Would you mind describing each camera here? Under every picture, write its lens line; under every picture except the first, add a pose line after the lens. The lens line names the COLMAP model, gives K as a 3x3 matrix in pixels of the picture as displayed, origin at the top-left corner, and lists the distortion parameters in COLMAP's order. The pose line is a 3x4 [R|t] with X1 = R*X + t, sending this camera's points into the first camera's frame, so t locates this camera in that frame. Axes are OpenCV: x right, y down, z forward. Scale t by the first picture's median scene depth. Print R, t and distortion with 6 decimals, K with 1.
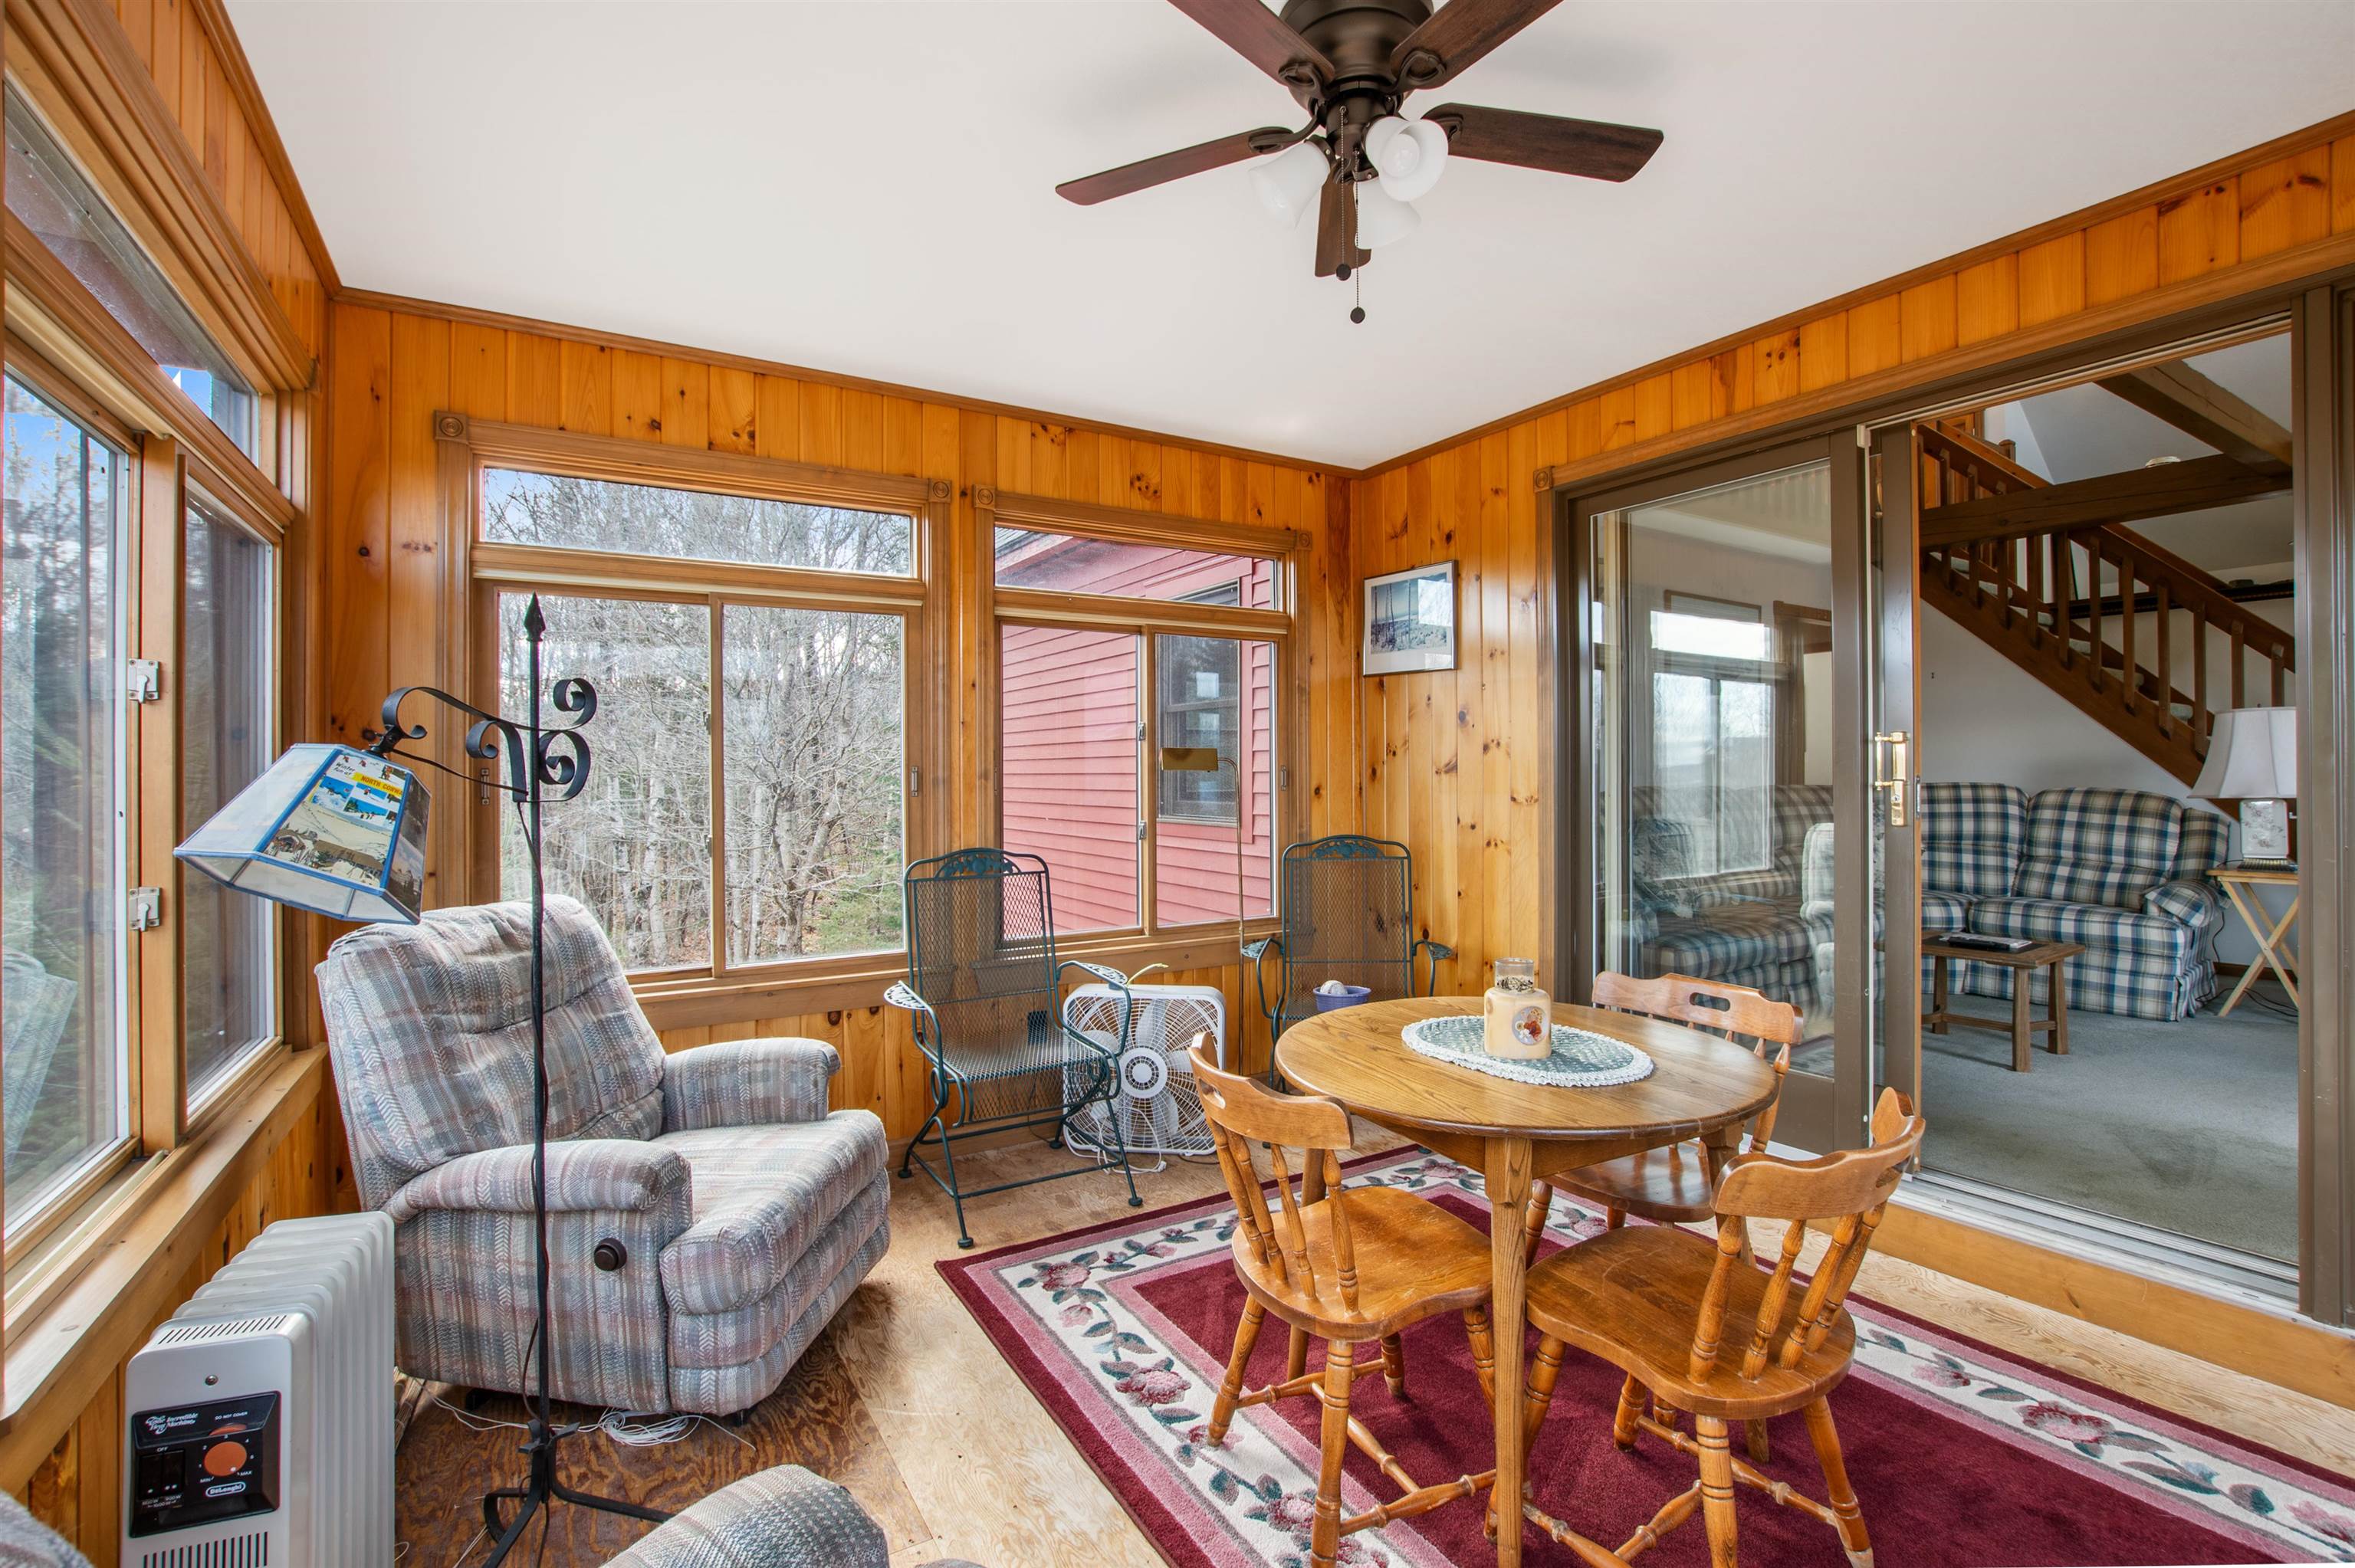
lens RADIAL K [[1069.2, 0, 1177.5], [0, 1069.2, 753.7], [0, 0, 1]] dist [-0.041704, 0.008385]
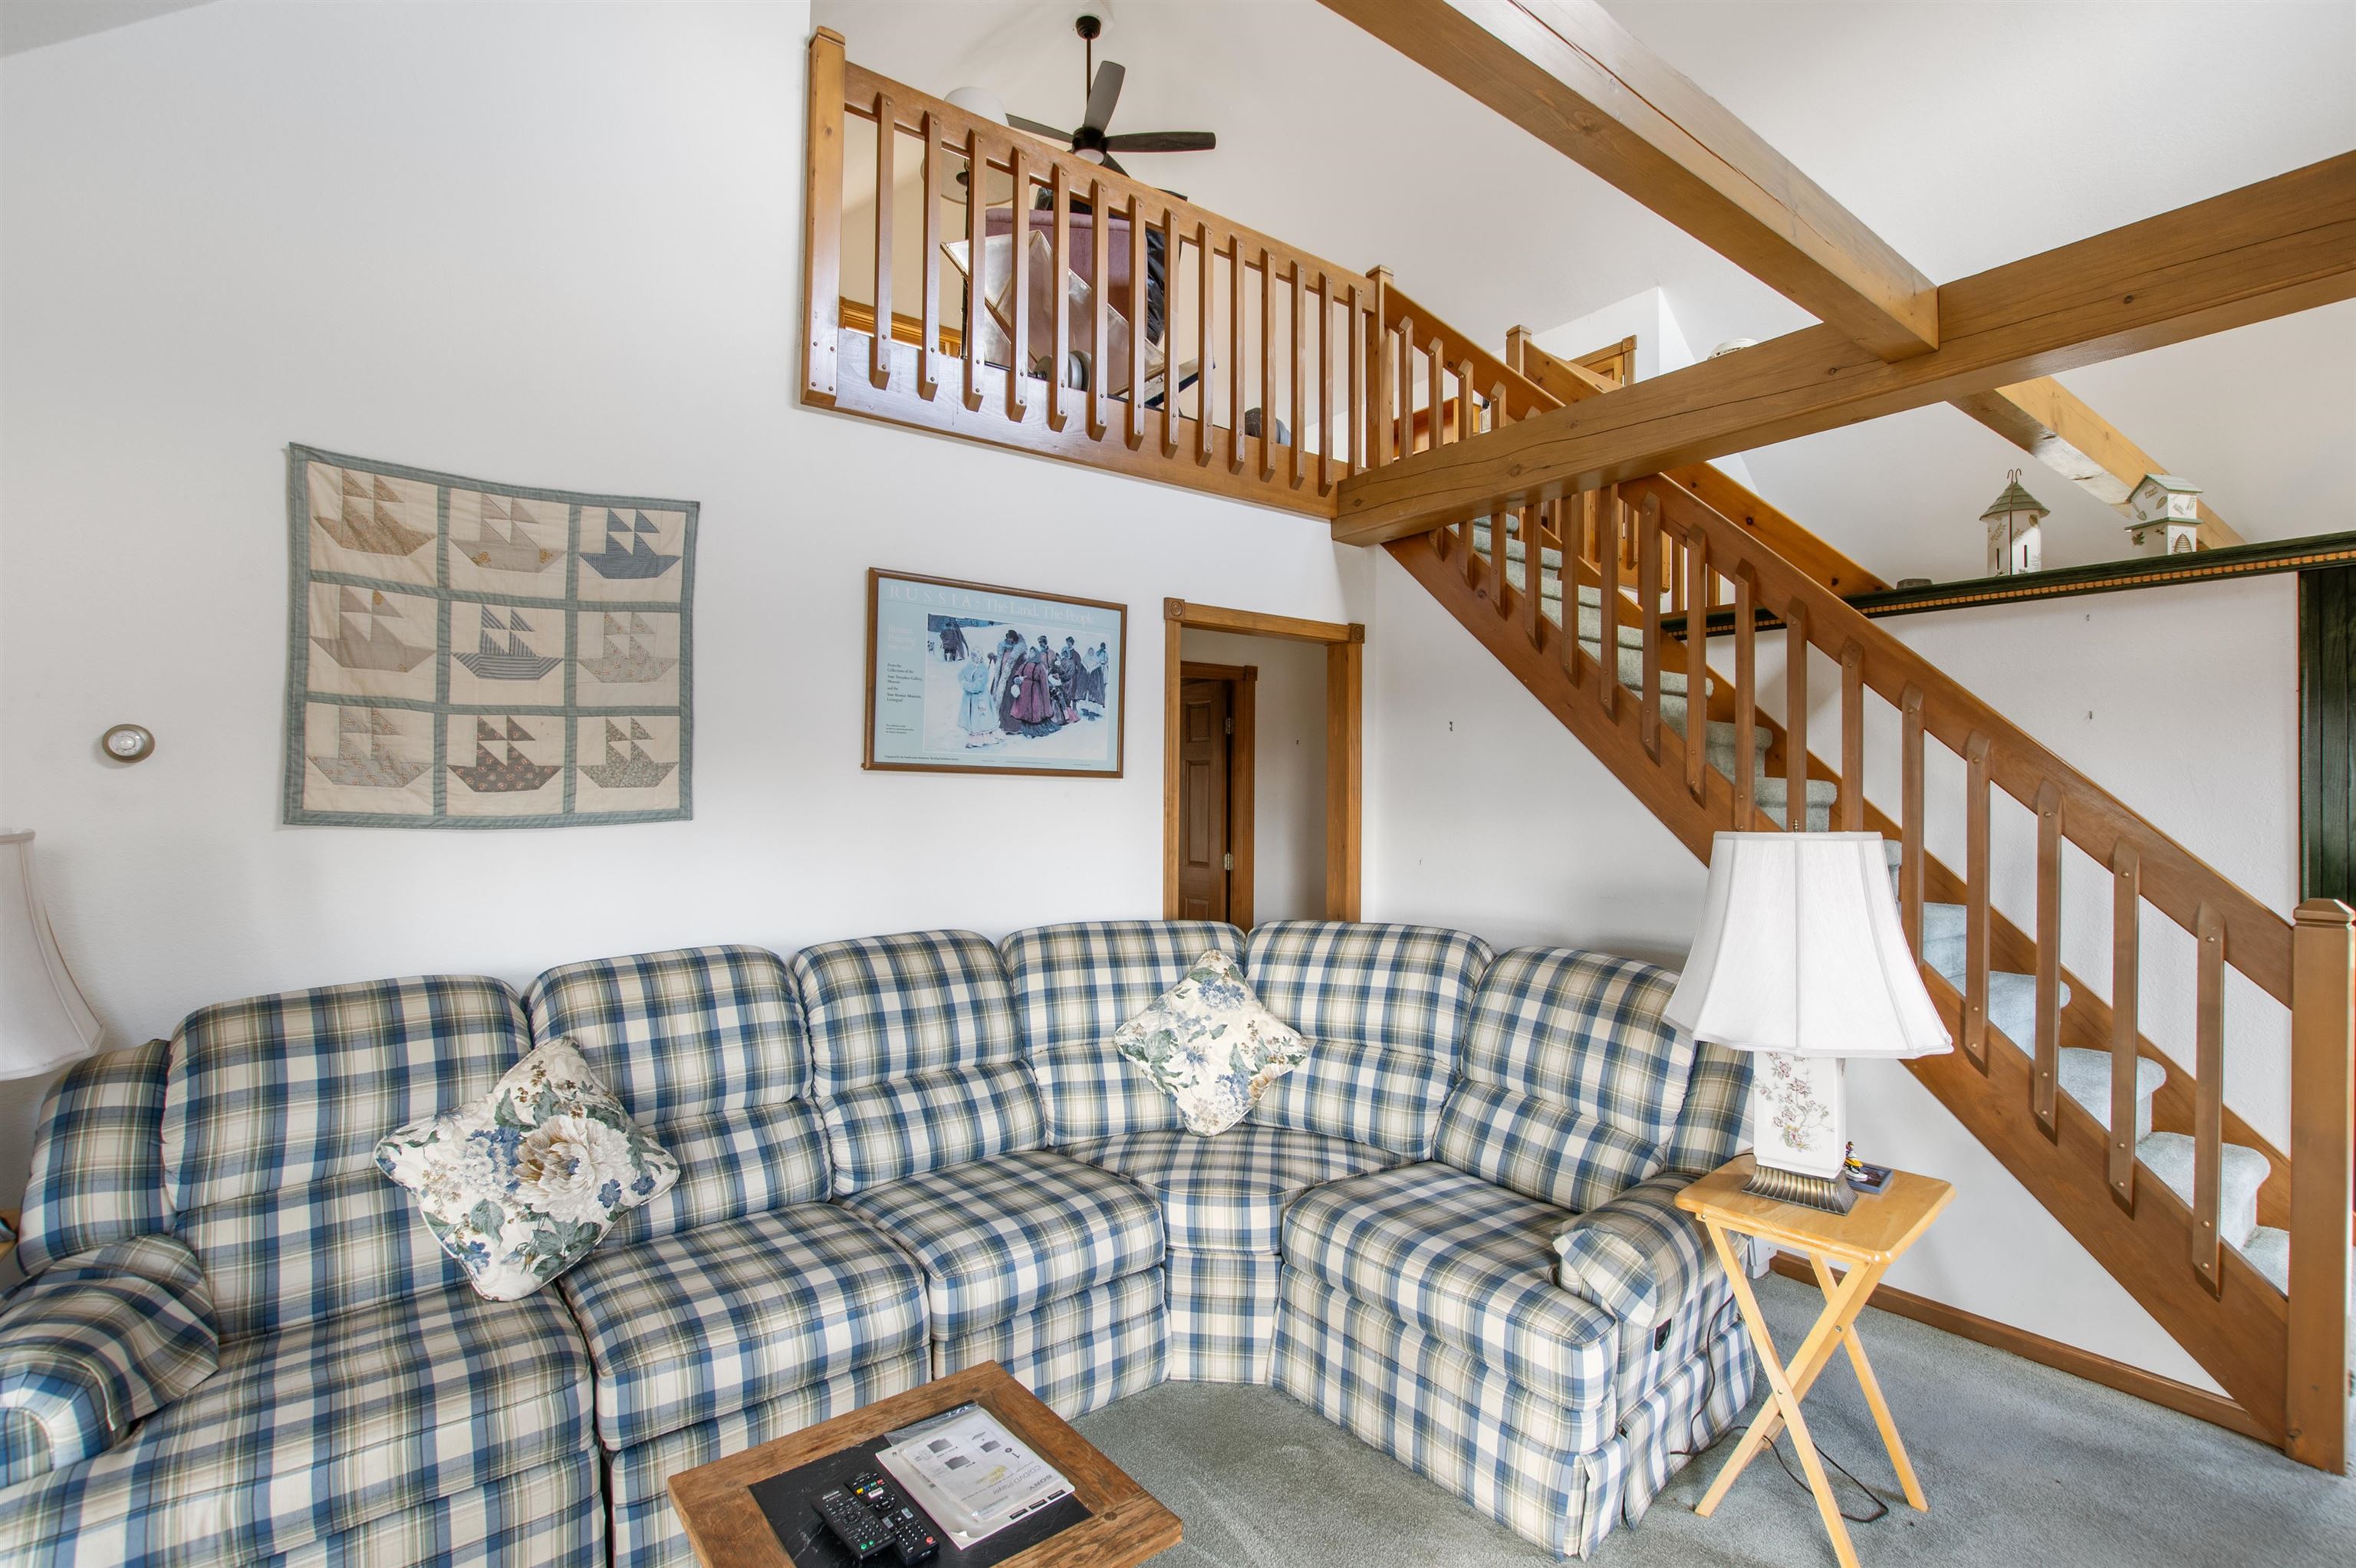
lens RADIAL K [[1042.2, 0, 1187.1], [0, 1042.2, 785.4], [0, 0, 1]] dist [-0.034224, 0.000071]
pose [[0.996833, 0.007840, 0.079134, 0.661866], [-0.008190, 0.999958, 0.004107, -0.053762], [-0.079098, -0.004742, 0.996856, 0.511094]]
